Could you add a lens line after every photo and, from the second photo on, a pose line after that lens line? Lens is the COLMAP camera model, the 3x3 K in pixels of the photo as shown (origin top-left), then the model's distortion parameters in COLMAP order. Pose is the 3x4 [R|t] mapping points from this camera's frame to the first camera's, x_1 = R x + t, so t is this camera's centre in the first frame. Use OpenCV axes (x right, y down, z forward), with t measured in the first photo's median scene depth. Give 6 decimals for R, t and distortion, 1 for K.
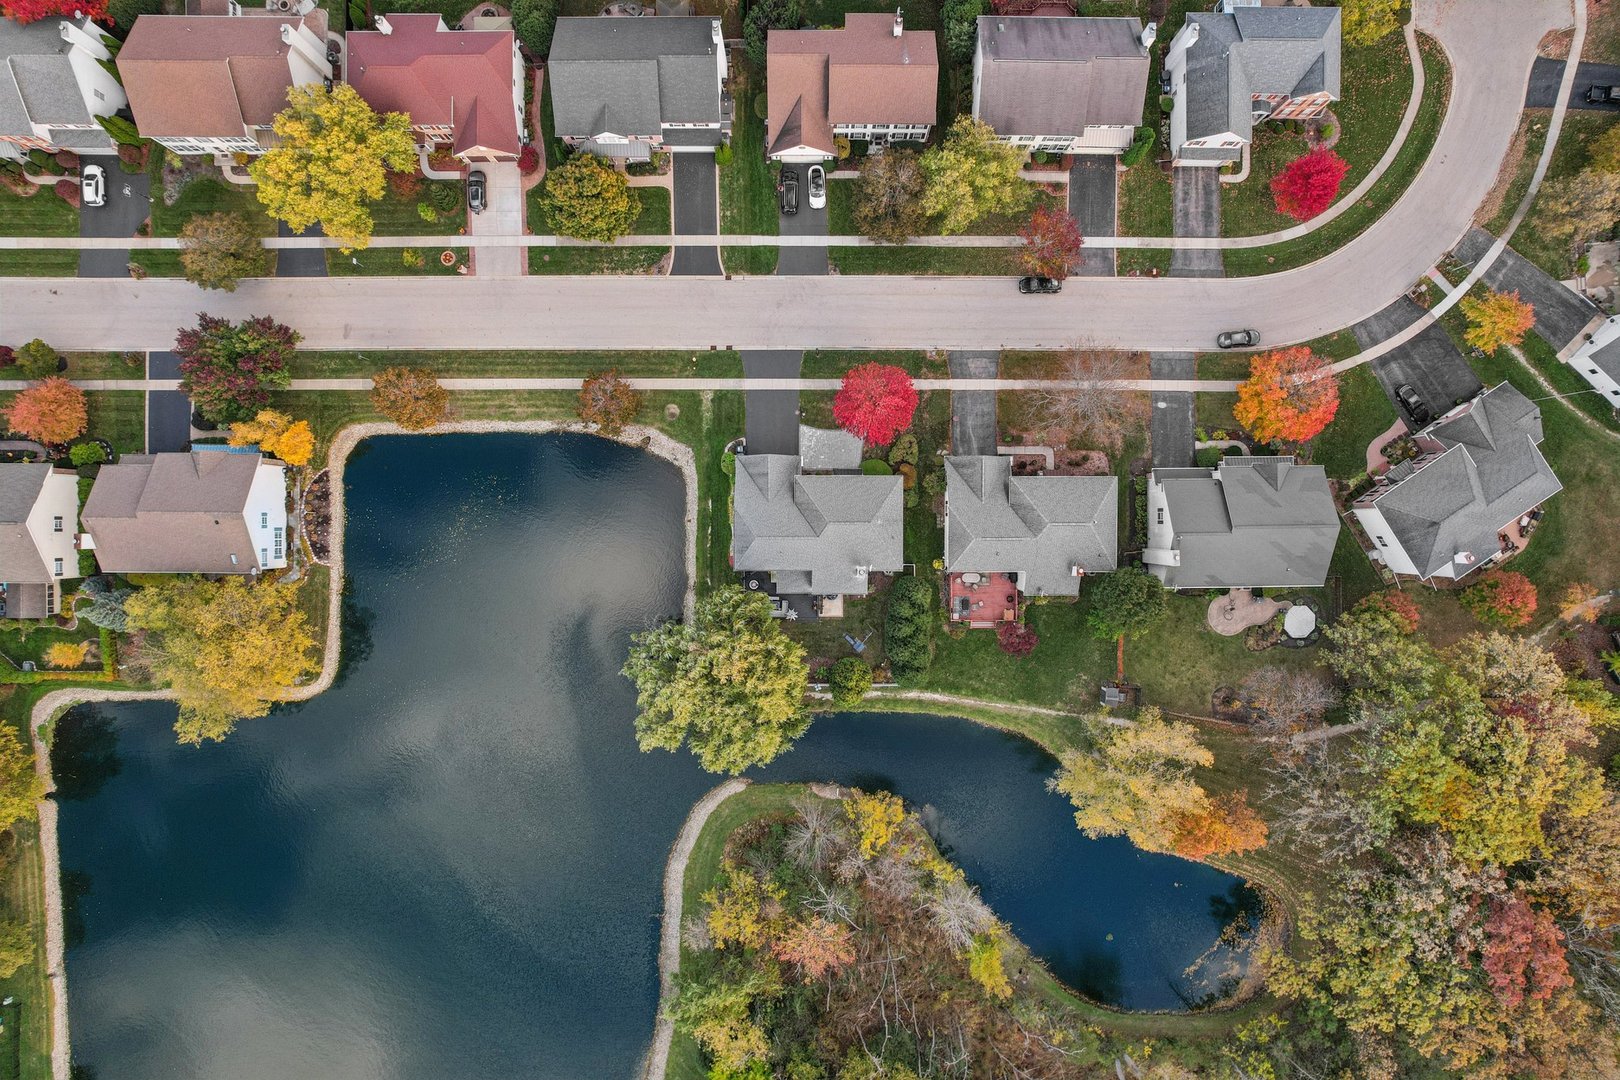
lens RADIAL K [[1038.1, 0, 816.7], [0, 1038.1, 540.8], [0, 0, 1]] dist [-0.081845, 0.072043]
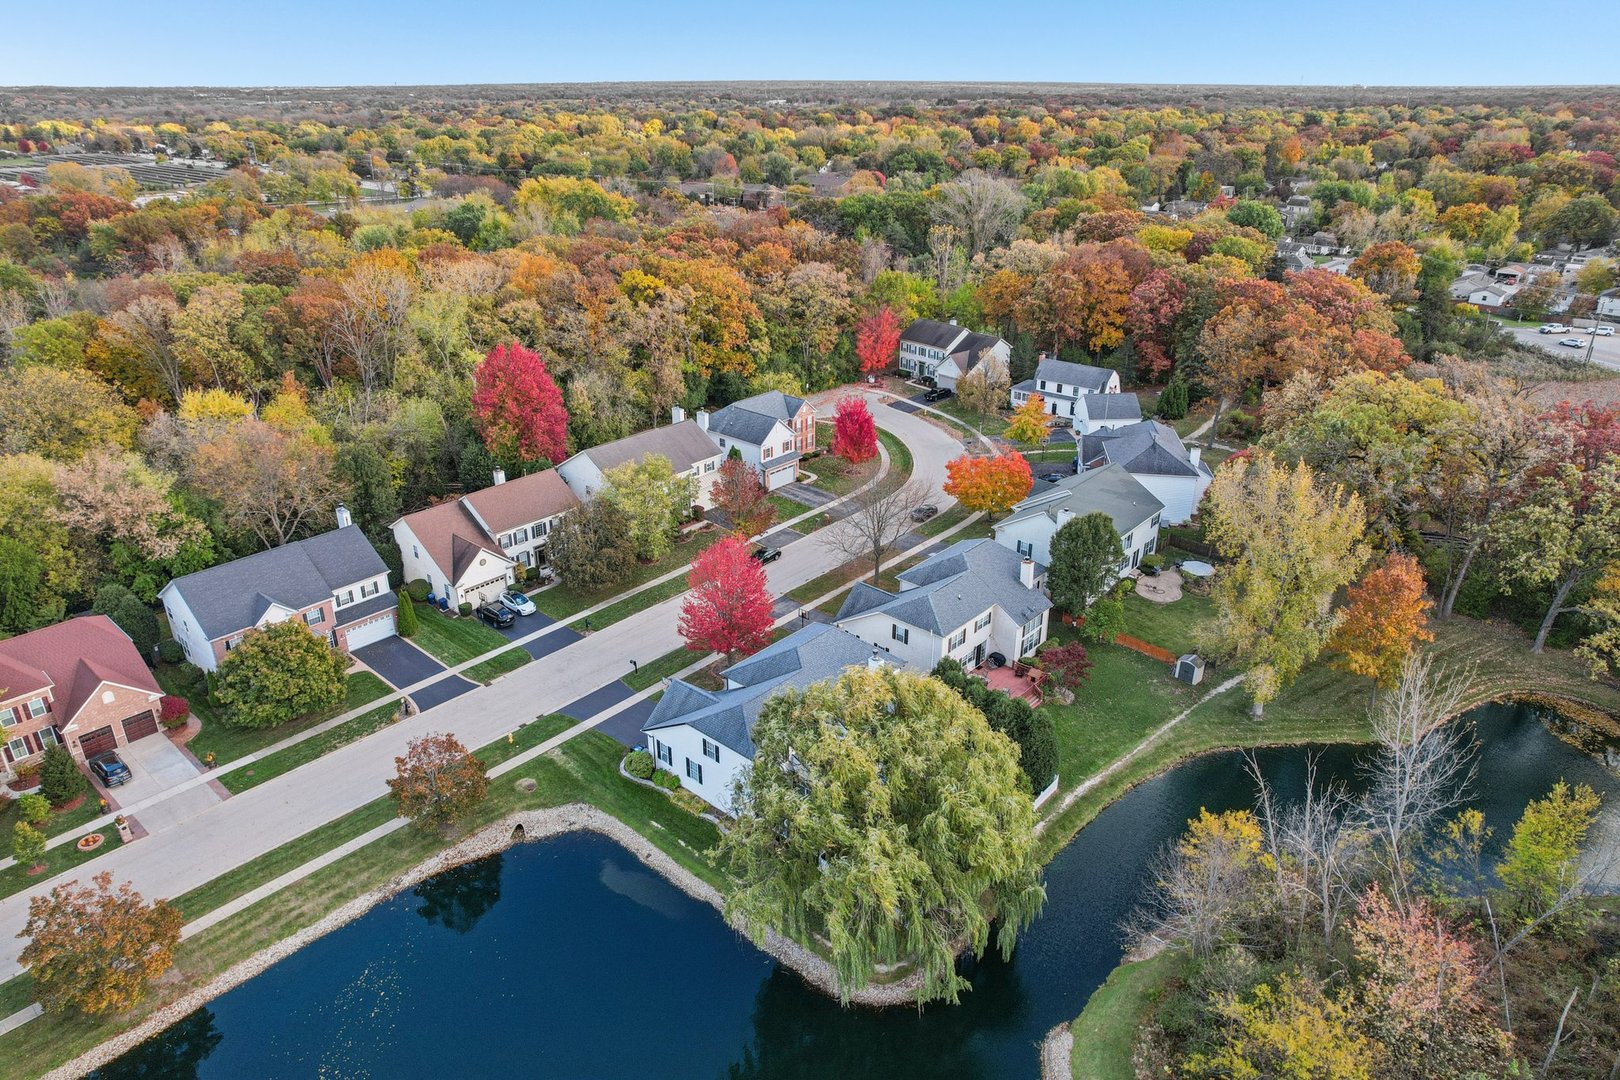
lens RADIAL K [[1041.1, 0, 810.0], [0, 1041.1, 540.0], [0, 0, 1]] dist [-0.050059, 0.000133]
pose [[0.661870, -0.305877, 0.684374, -0.437241], [0.749563, 0.258878, -0.609211, 0.394878], [0.009174, 0.916200, 0.400617, 0.576132]]
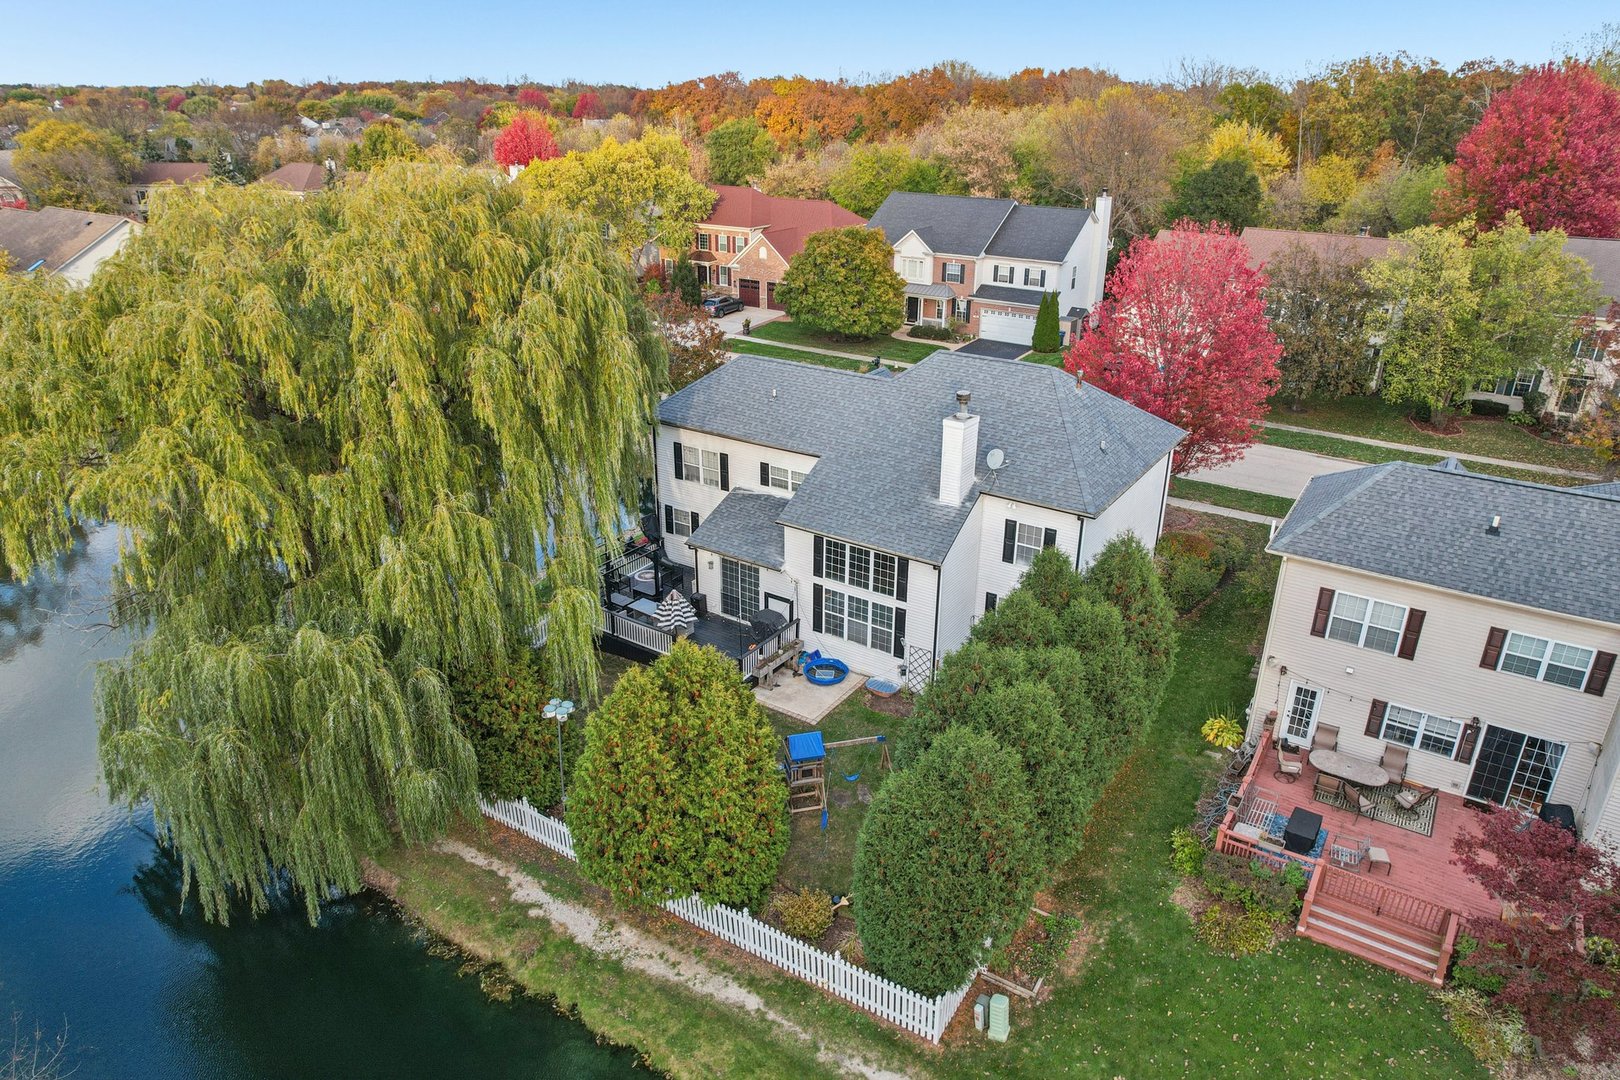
lens RADIAL K [[1051.4, 0, 813.9], [0, 1051.4, 541.1], [0, 0, 1]] dist [-0.083282, 0.072899]
pose [[0.834176, 0.223790, -0.504053, 0.152620], [-0.551320, 0.315106, -0.772499, 0.270192], [-0.014047, 0.922294, 0.386233, 0.849933]]
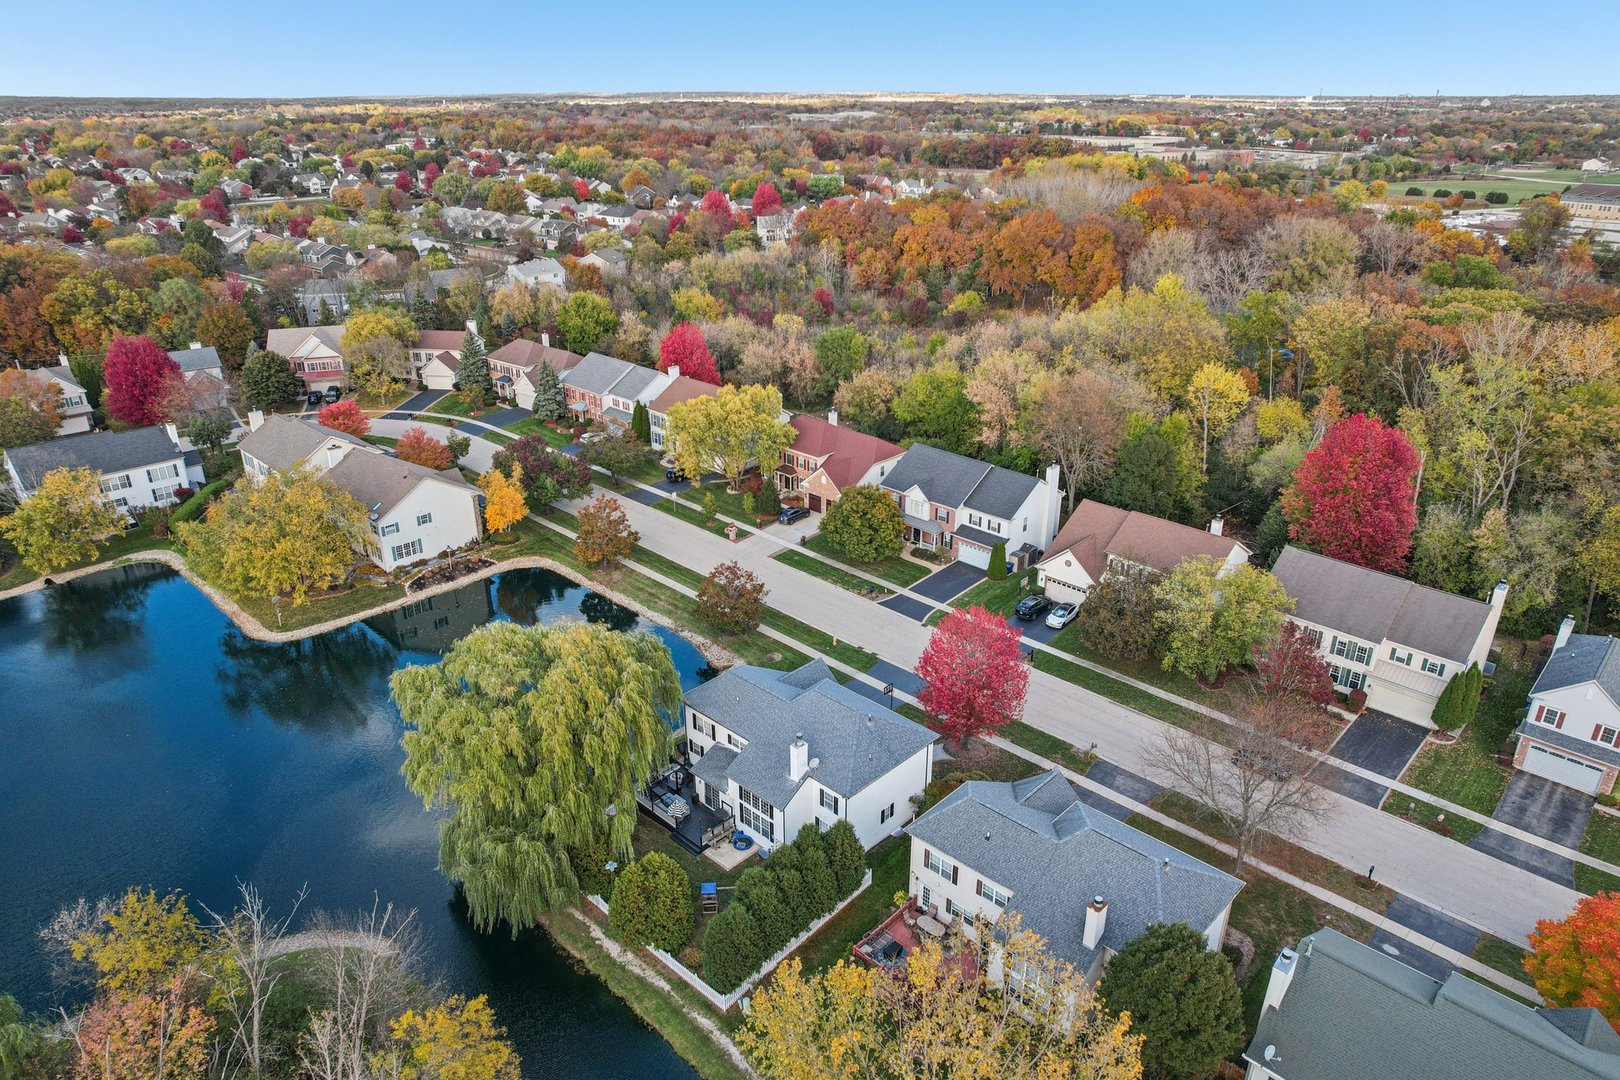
lens RADIAL K [[1038.1, 0, 816.7], [0, 1038.1, 540.8], [0, 0, 1]] dist [-0.081845, 0.072043]
pose [[0.723793, 0.277295, -0.631847, 0.395933], [-0.689969, 0.280011, -0.667485, 0.390672], [-0.008166, 0.919076, 0.393995, 0.578042]]
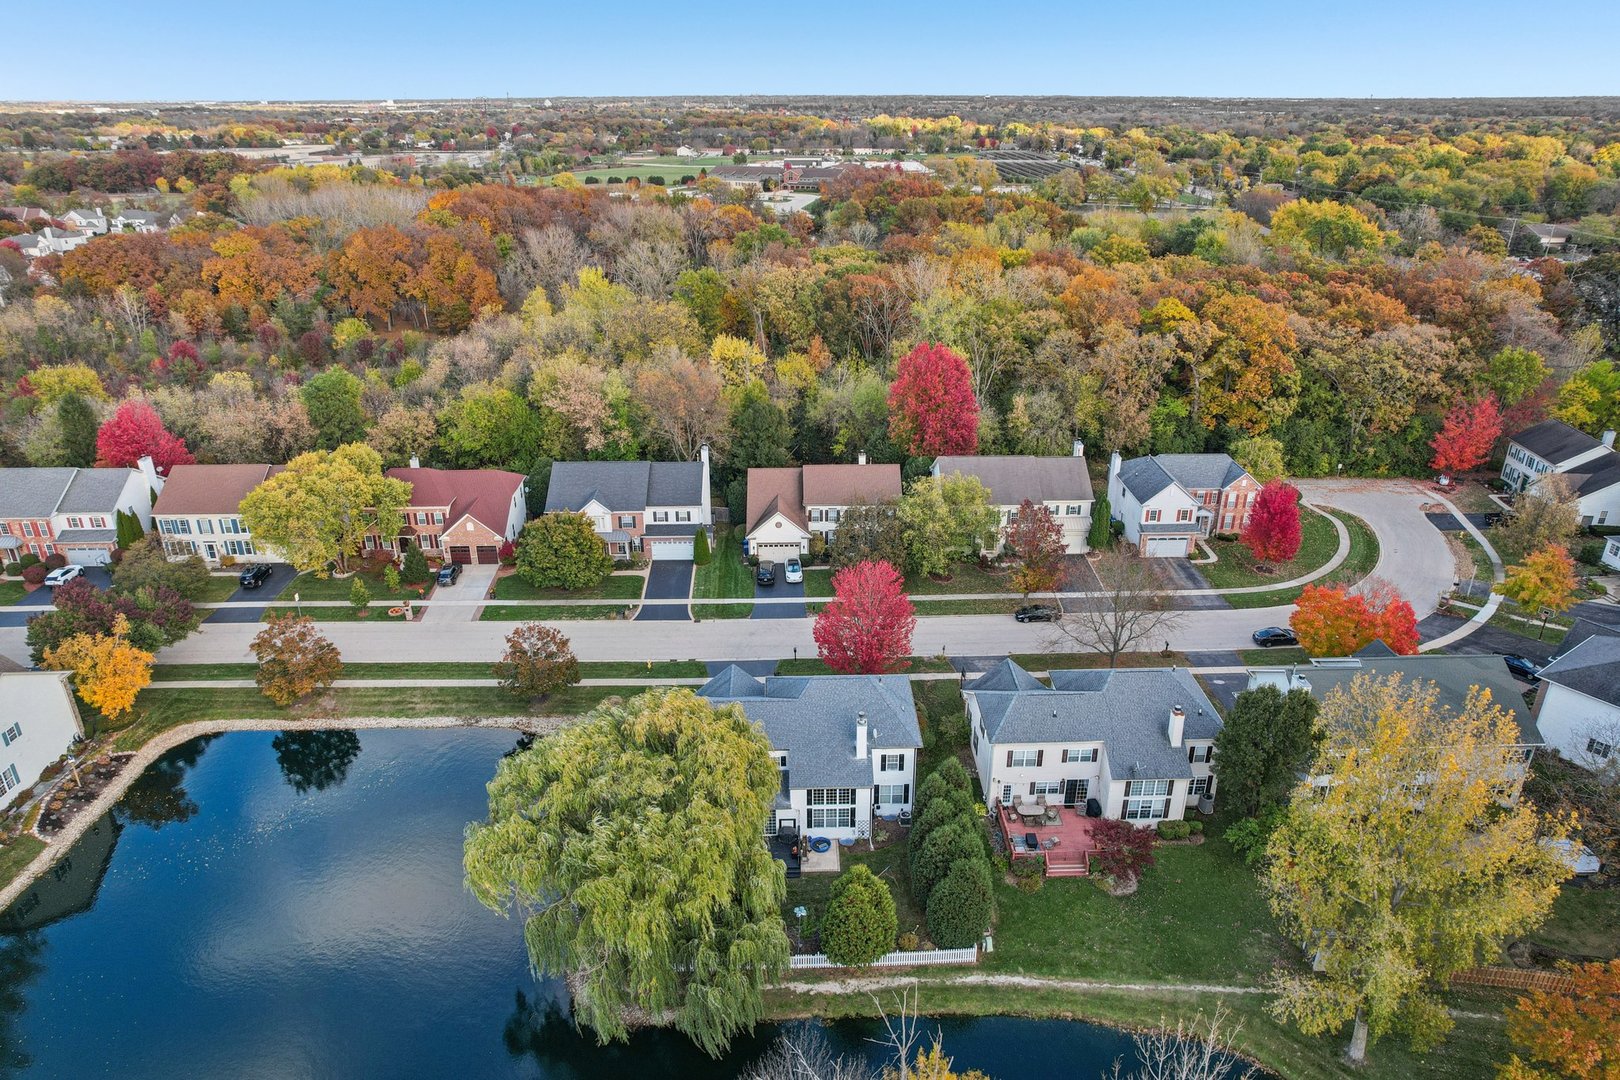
lens RADIAL K [[1038.1, 0, 816.7], [0, 1038.1, 540.8], [0, 0, 1]] dist [-0.081845, 0.072043]
pose [[0.999627, -0.013107, 0.023945, -0.000985], [0.027156, 0.388276, -0.921143, 0.563454], [0.002776, 0.921450, 0.388488, 0.579175]]
